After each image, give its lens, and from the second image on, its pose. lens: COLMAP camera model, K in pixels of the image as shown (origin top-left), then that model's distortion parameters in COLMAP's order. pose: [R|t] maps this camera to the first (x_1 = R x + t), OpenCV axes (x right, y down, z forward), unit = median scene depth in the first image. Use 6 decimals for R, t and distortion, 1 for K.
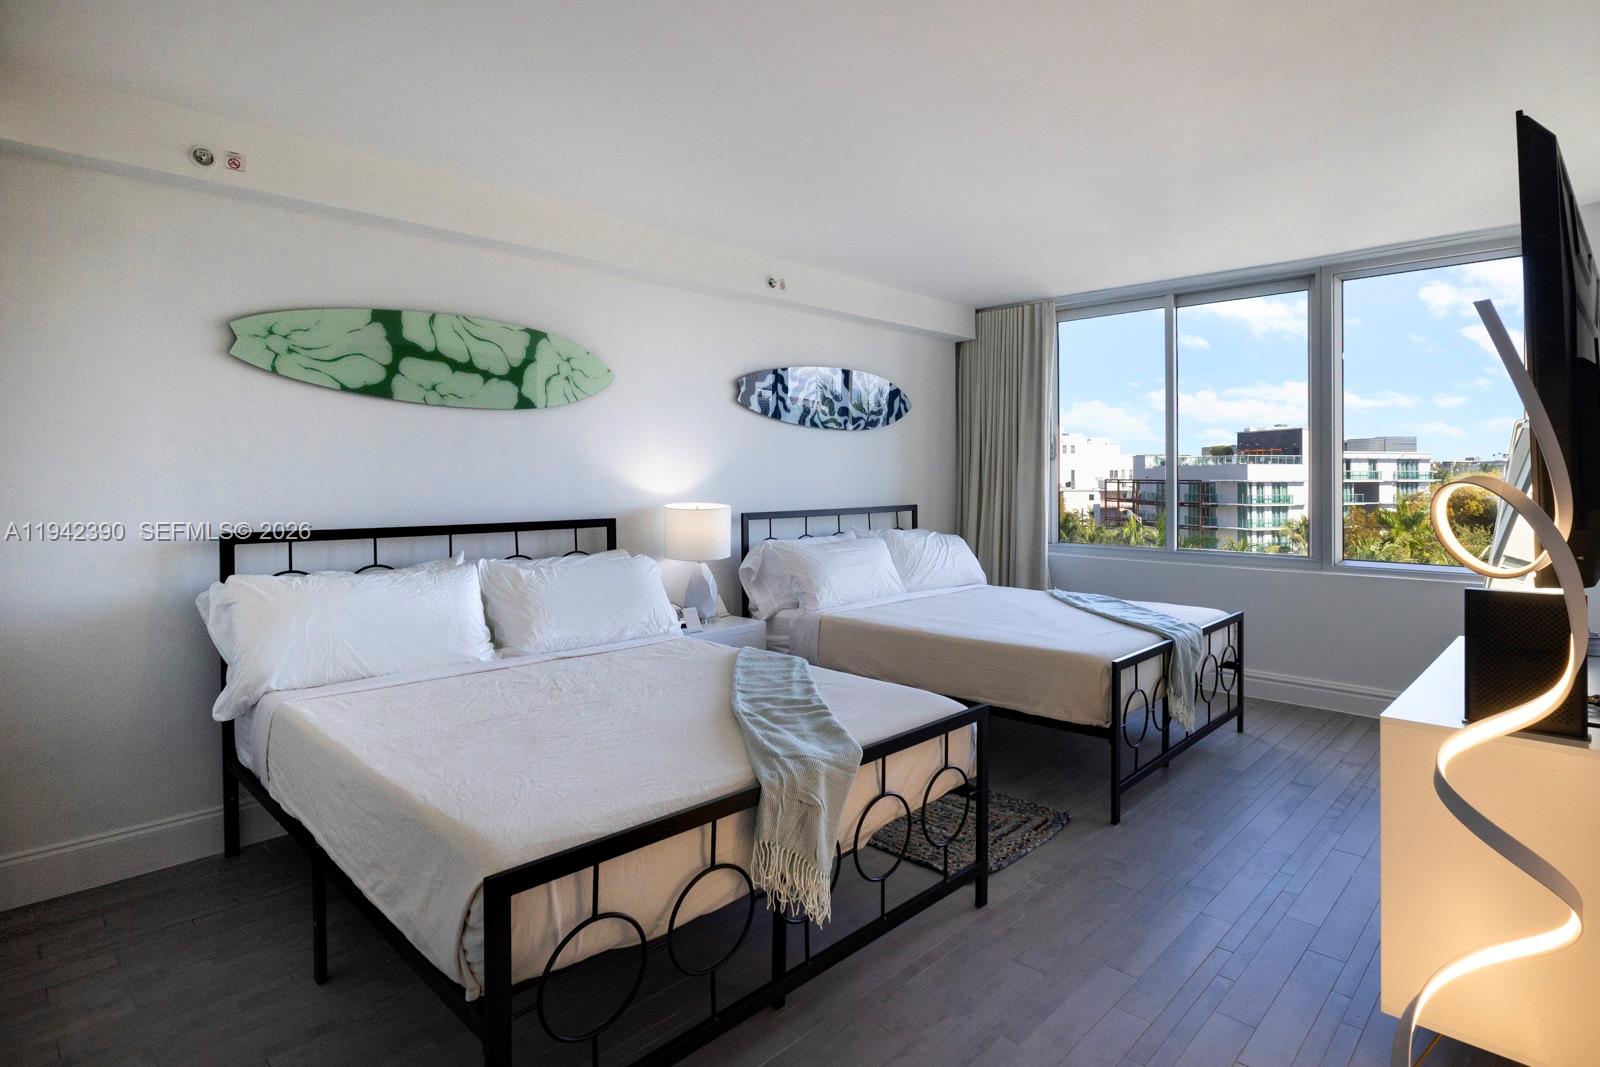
lens RADIAL K [[876.1, 0, 868.3], [0, 876.1, 461.5], [0, 0, 1]] dist [-0.013234, 0.001999]
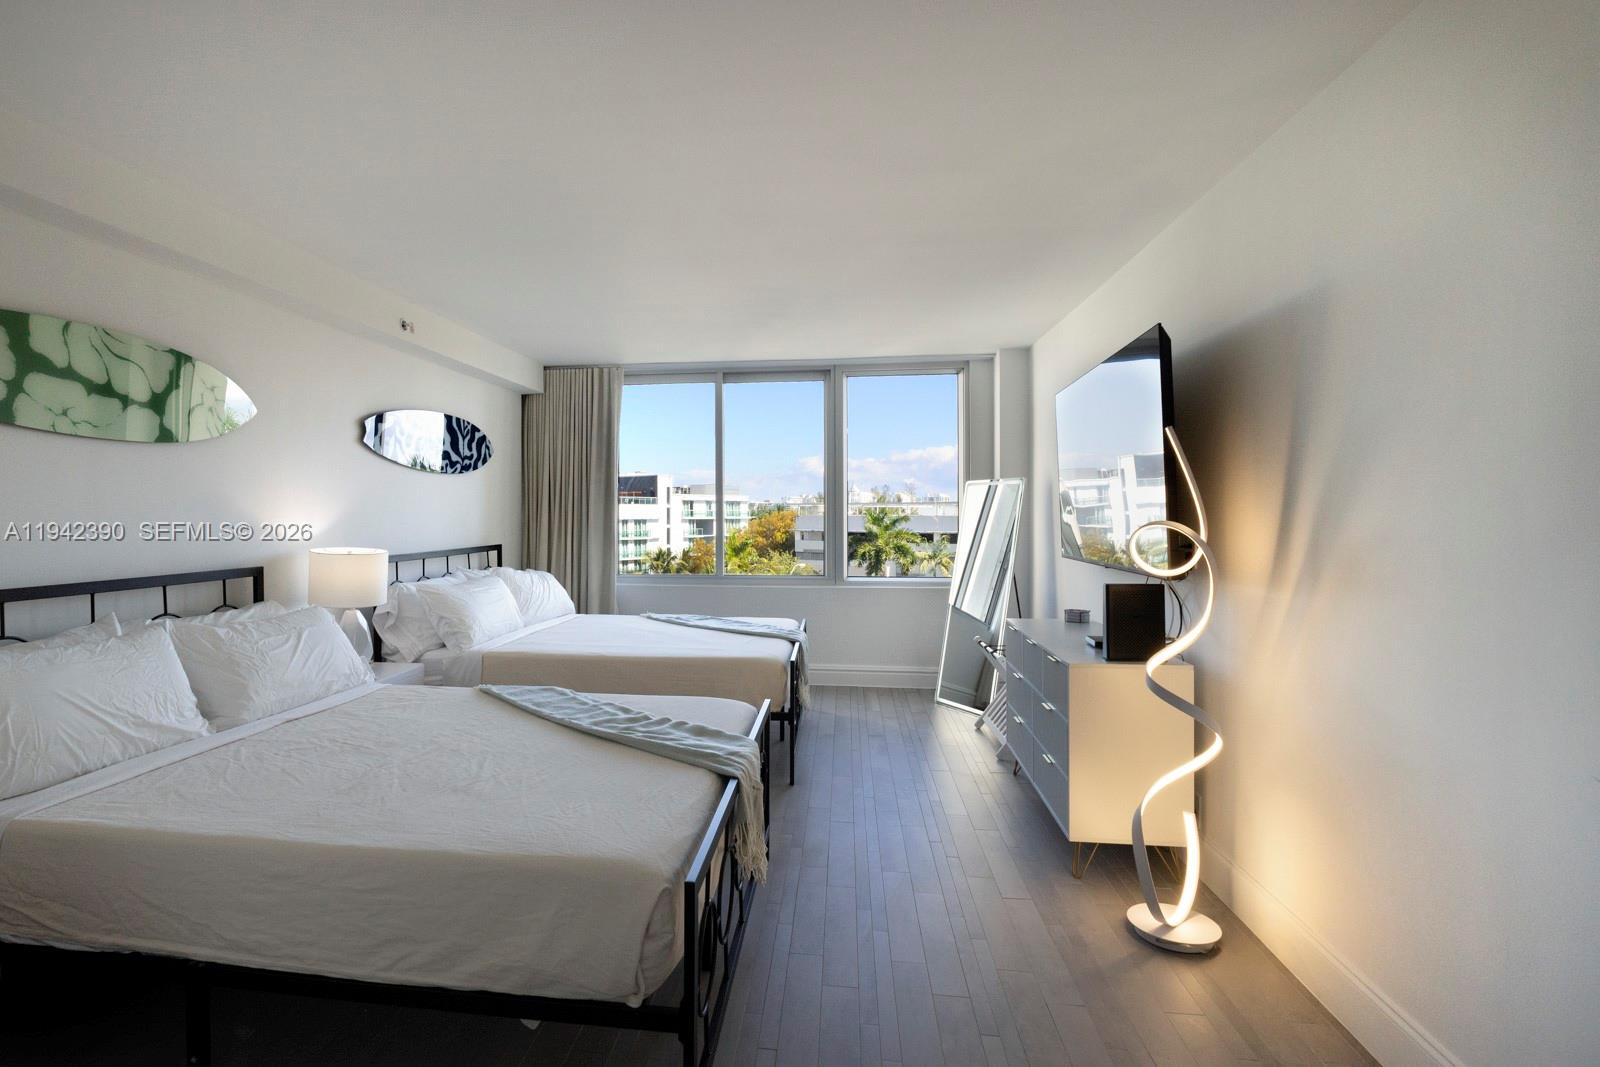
lens RADIAL K [[795.3, 0, 750.8], [0, 795.3, 495.2], [0, 0, 1]] dist [-0.005188, 0.002333]
pose [[0.831442, 0.010976, 0.555503, -0.307476], [-0.006721, 0.999930, -0.009698, -0.004444], [-0.555571, 0.004329, 0.831458, 0.031171]]
